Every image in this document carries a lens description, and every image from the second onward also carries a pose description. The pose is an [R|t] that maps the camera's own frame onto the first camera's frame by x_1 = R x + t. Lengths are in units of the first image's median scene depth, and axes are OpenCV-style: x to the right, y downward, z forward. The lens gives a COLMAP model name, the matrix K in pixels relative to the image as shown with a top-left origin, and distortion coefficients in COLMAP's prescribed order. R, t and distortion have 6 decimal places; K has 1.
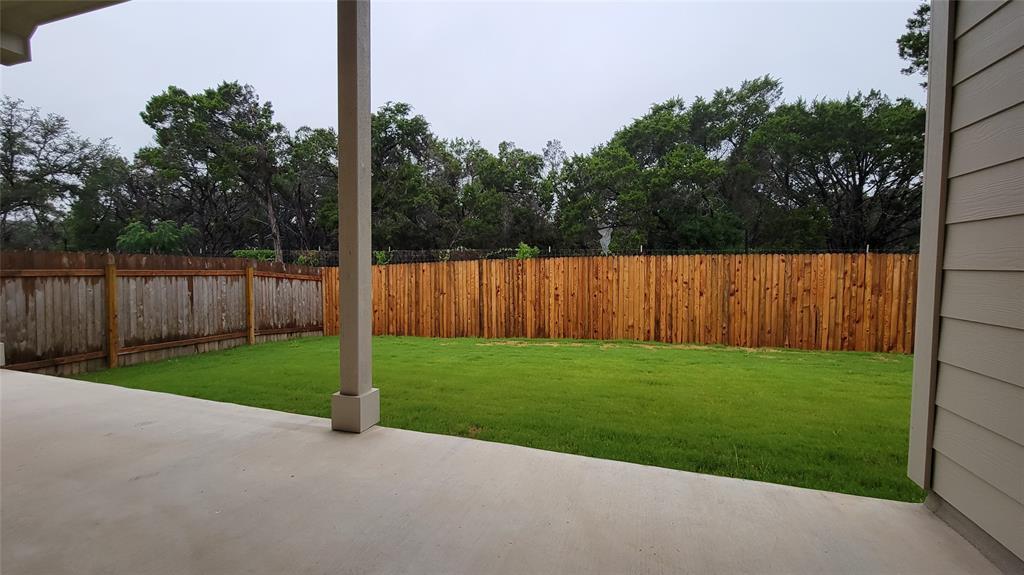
lens RADIAL K [[412.1, 0, 510.1], [0, 412.1, 285.9], [0, 0, 1]] dist [-0.001256, 0.000083]
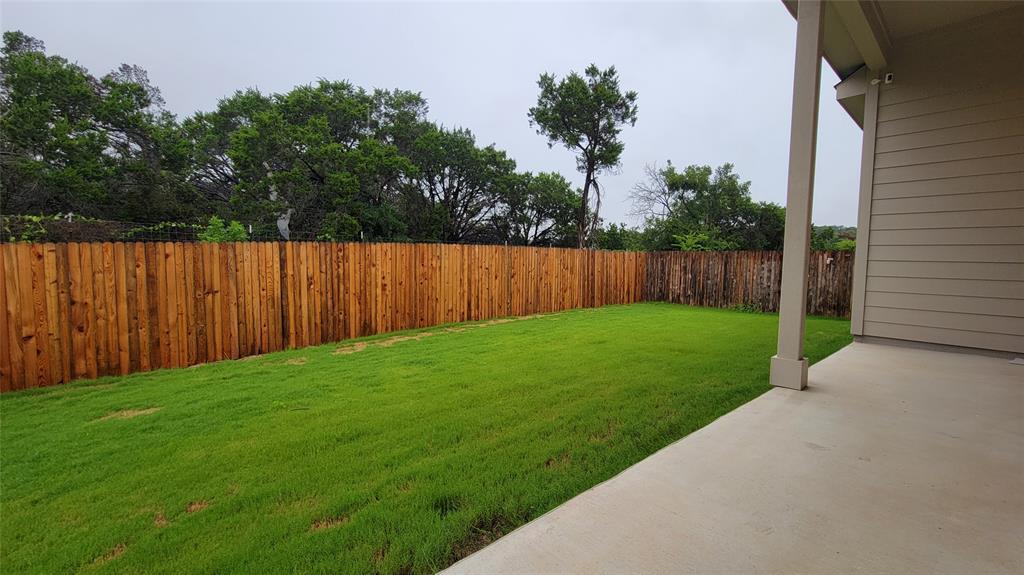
lens RADIAL K [[412.1, 0, 513.7], [0, 412.1, 286.2], [0, 0, 1]] dist [-0.001256, 0.000083]
pose [[0.517223, -0.052069, 0.854265, -0.484483], [0.025959, 0.998643, 0.045152, -0.007441], [-0.855457, -0.001178, 0.517873, 0.283284]]
